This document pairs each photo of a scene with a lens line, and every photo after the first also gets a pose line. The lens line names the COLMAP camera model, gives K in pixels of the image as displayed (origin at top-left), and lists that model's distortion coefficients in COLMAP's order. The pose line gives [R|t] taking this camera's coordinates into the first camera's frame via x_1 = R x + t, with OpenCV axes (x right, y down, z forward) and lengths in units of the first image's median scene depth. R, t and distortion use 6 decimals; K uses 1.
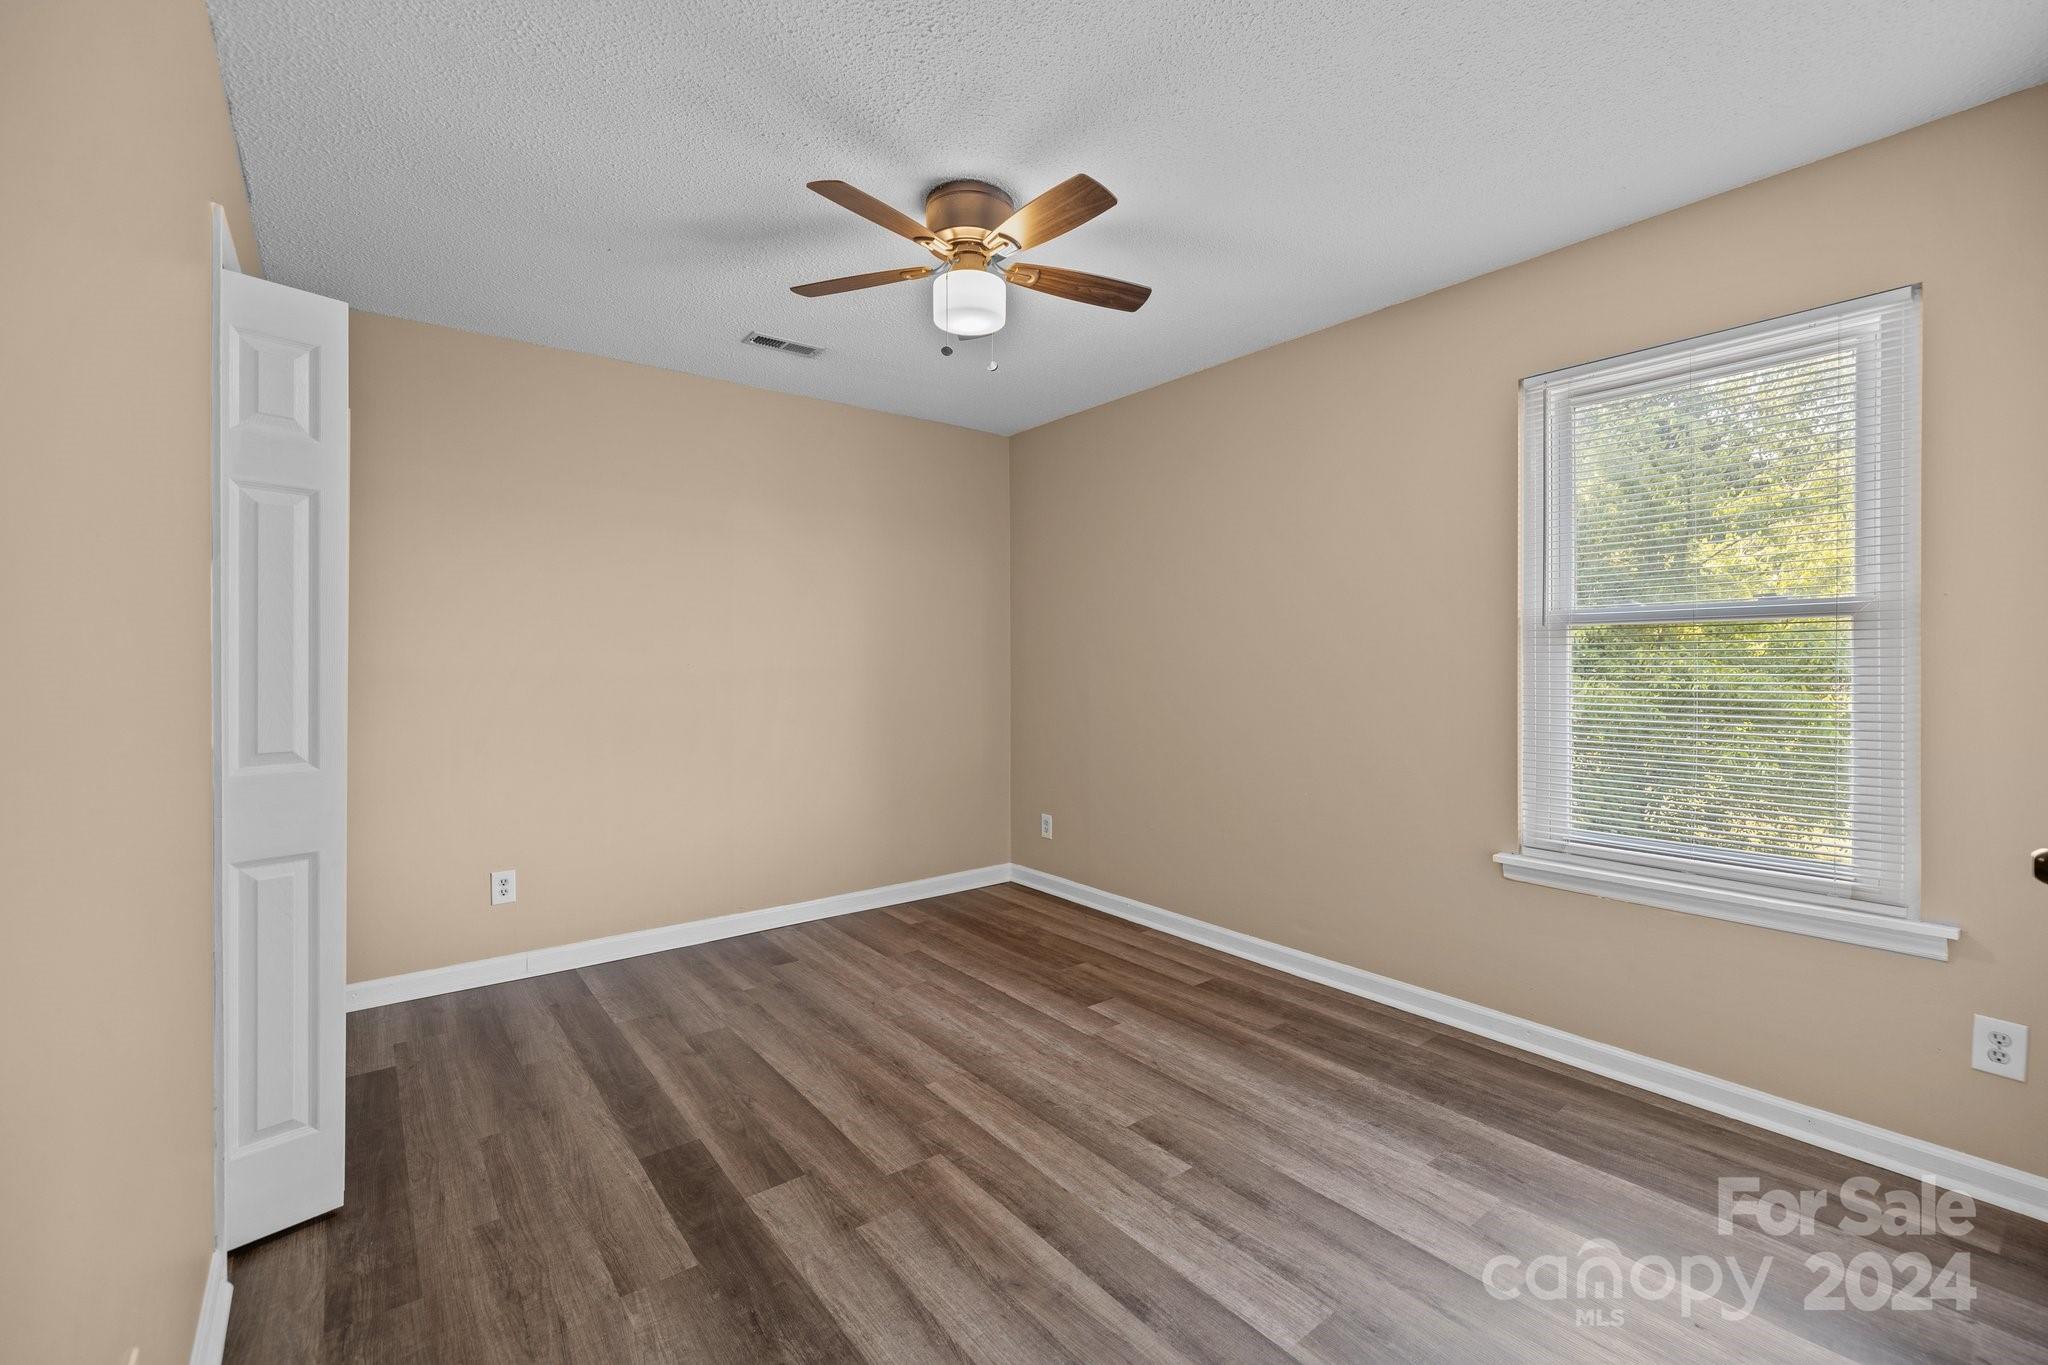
lens RADIAL K [[867.7, 0, 1012.8], [0, 867.7, 670.6], [0, 0, 1]] dist [-0.000051, -0.000194]
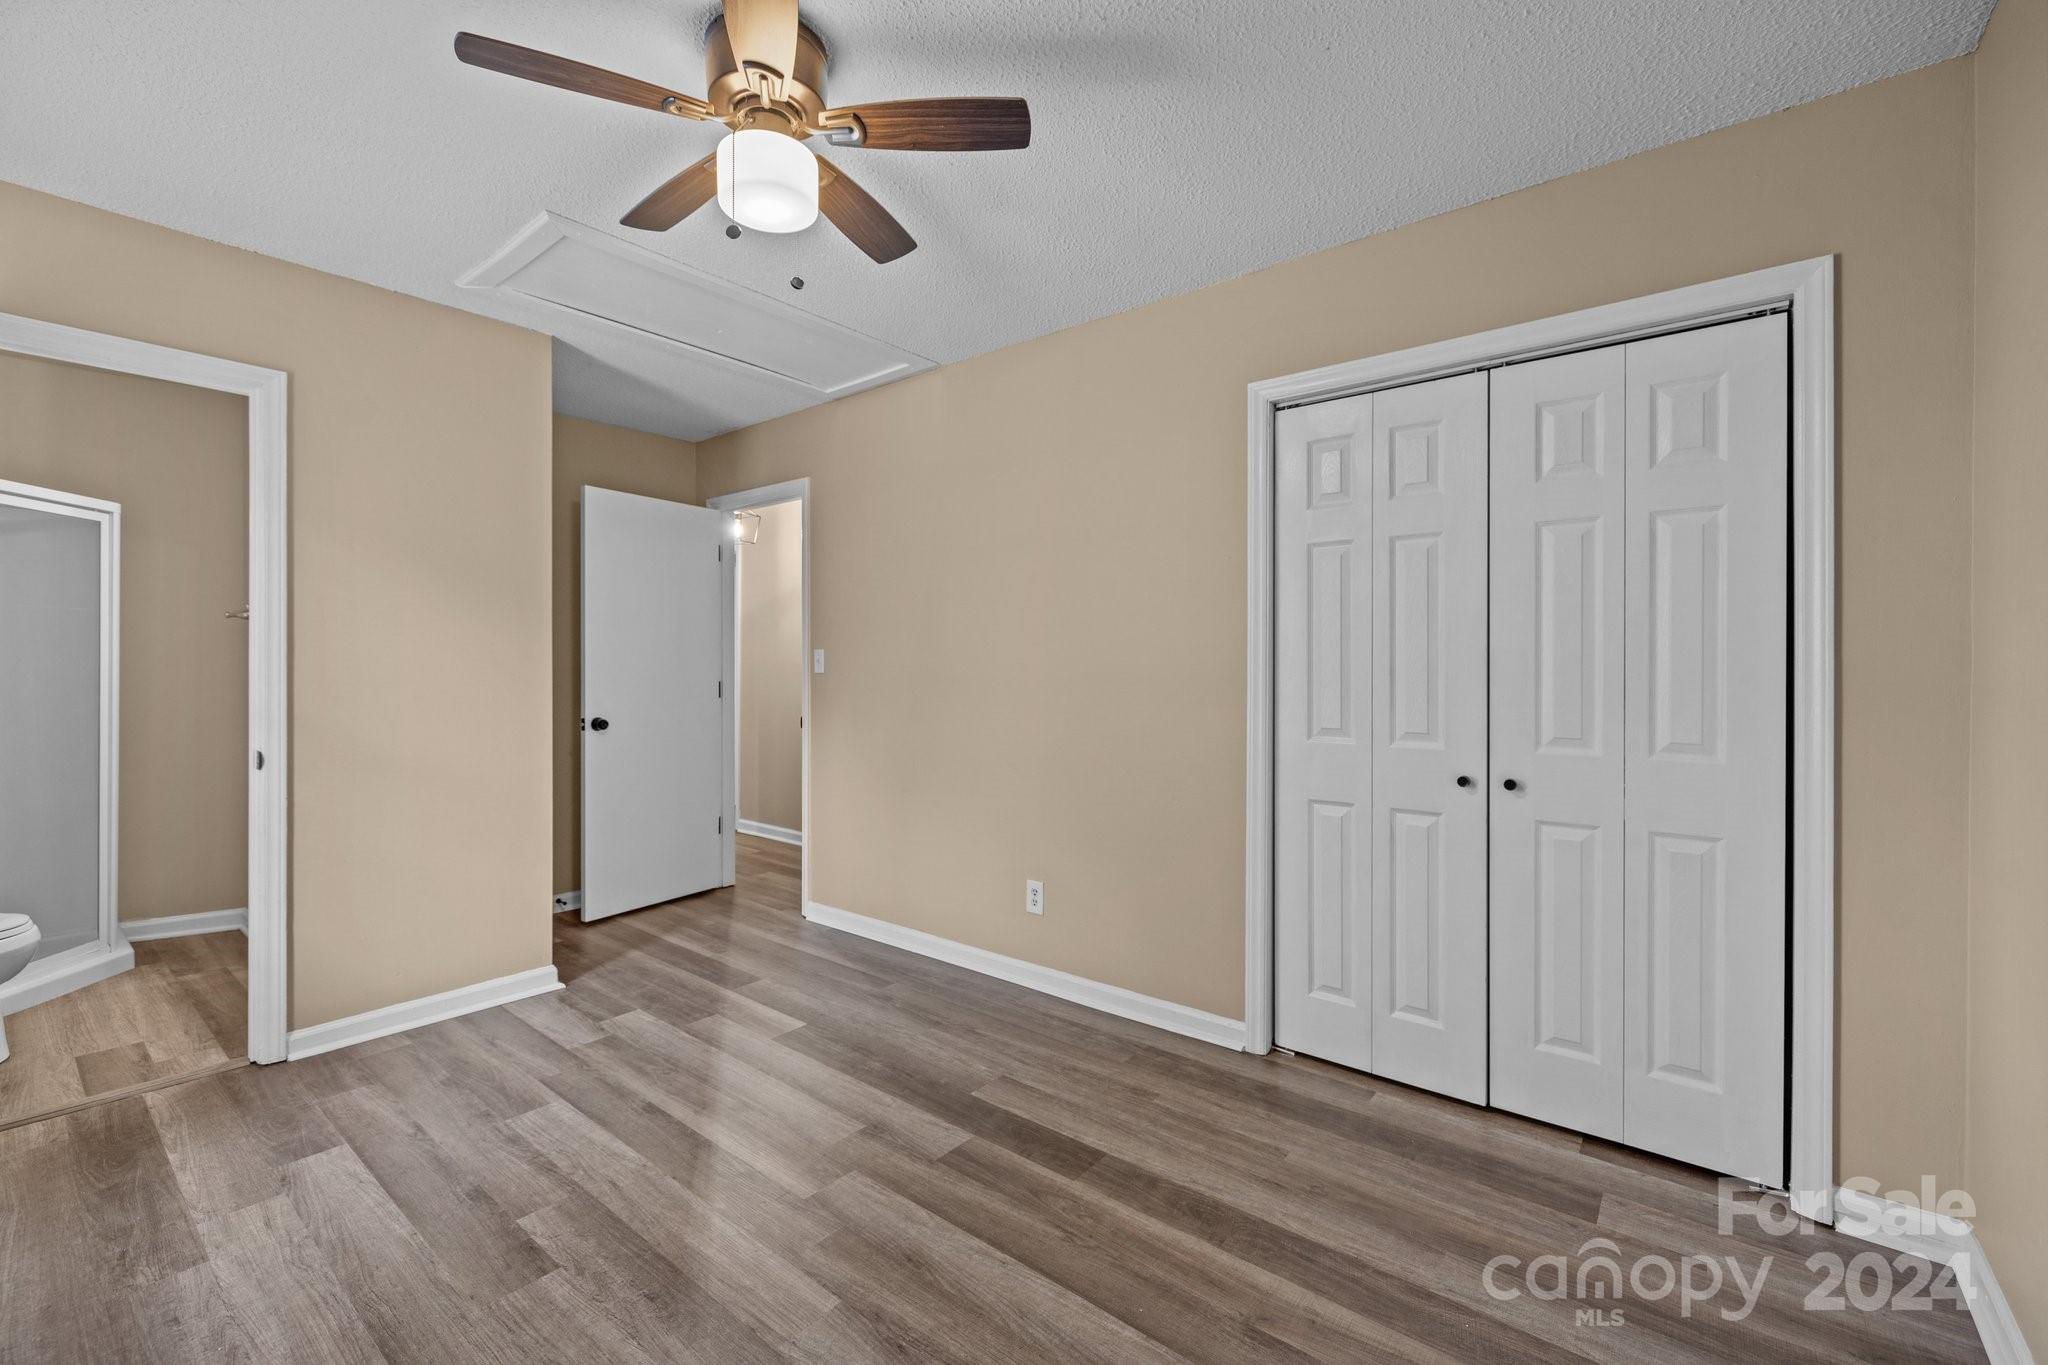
lens RADIAL K [[841.1, 0, 998.4], [0, 841.1, 665.5], [0, 0, 1]] dist [0.001709, 0.000159]
pose [[-0.975875, 0.000885, -0.218329, -0.081002], [-0.000918, 0.999966, 0.008157, -0.013939], [0.218329, 0.008160, -0.975841, 1.705468]]
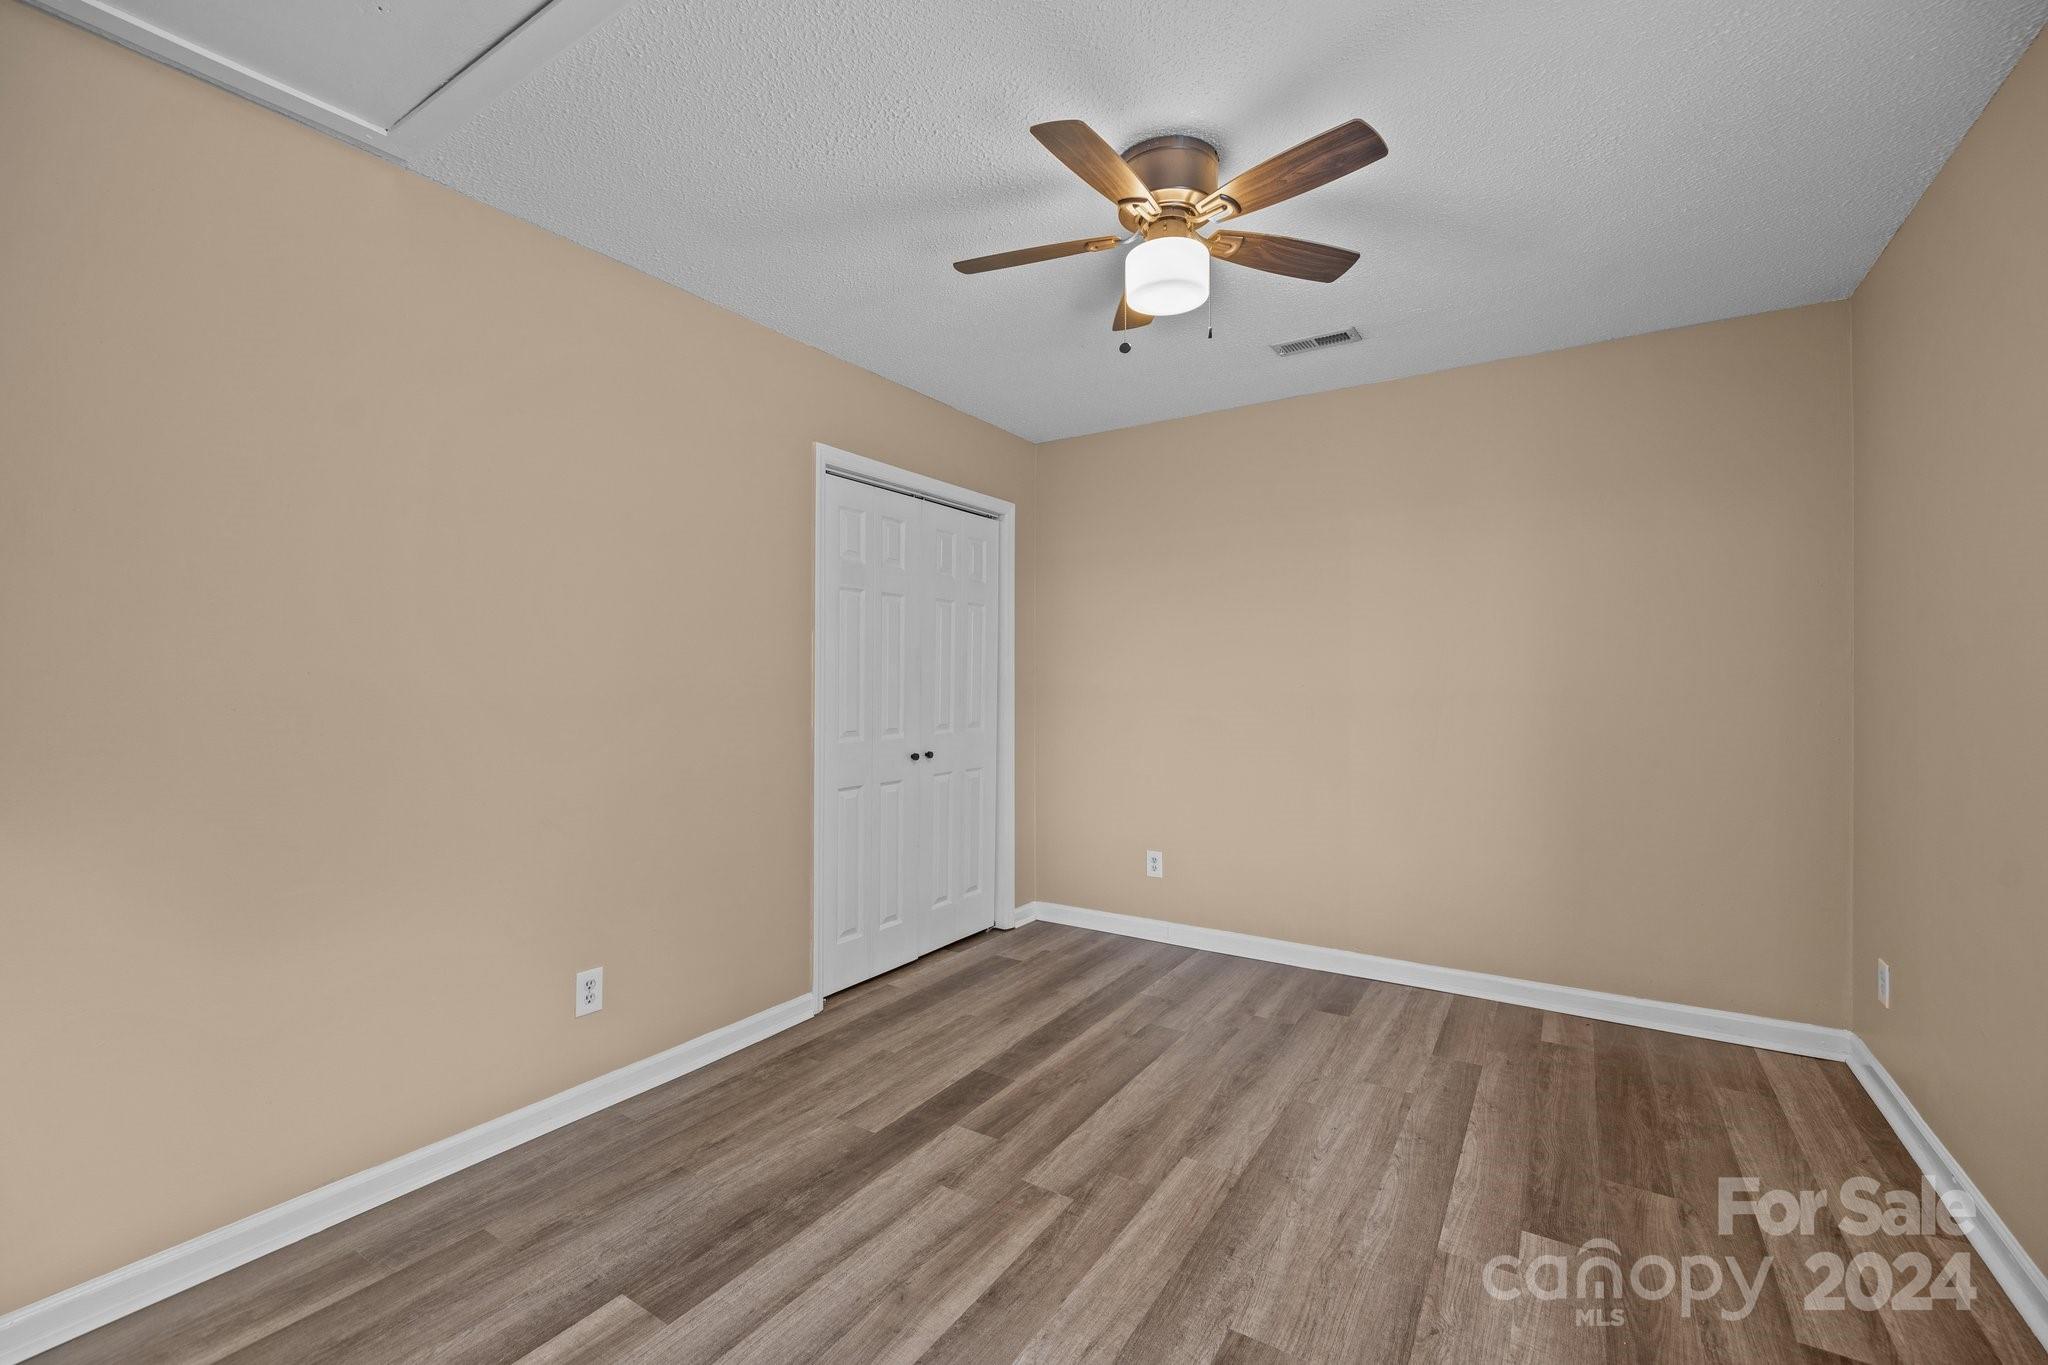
lens RADIAL K [[867.7, 0, 1012.8], [0, 867.7, 670.6], [0, 0, 1]] dist [-0.000051, -0.000194]
pose [[0.322245, -0.011378, -0.946588, 0.714818], [-0.010406, 0.999825, -0.015560, -0.005781], [0.946599, 0.014864, 0.322070, 0.556000]]
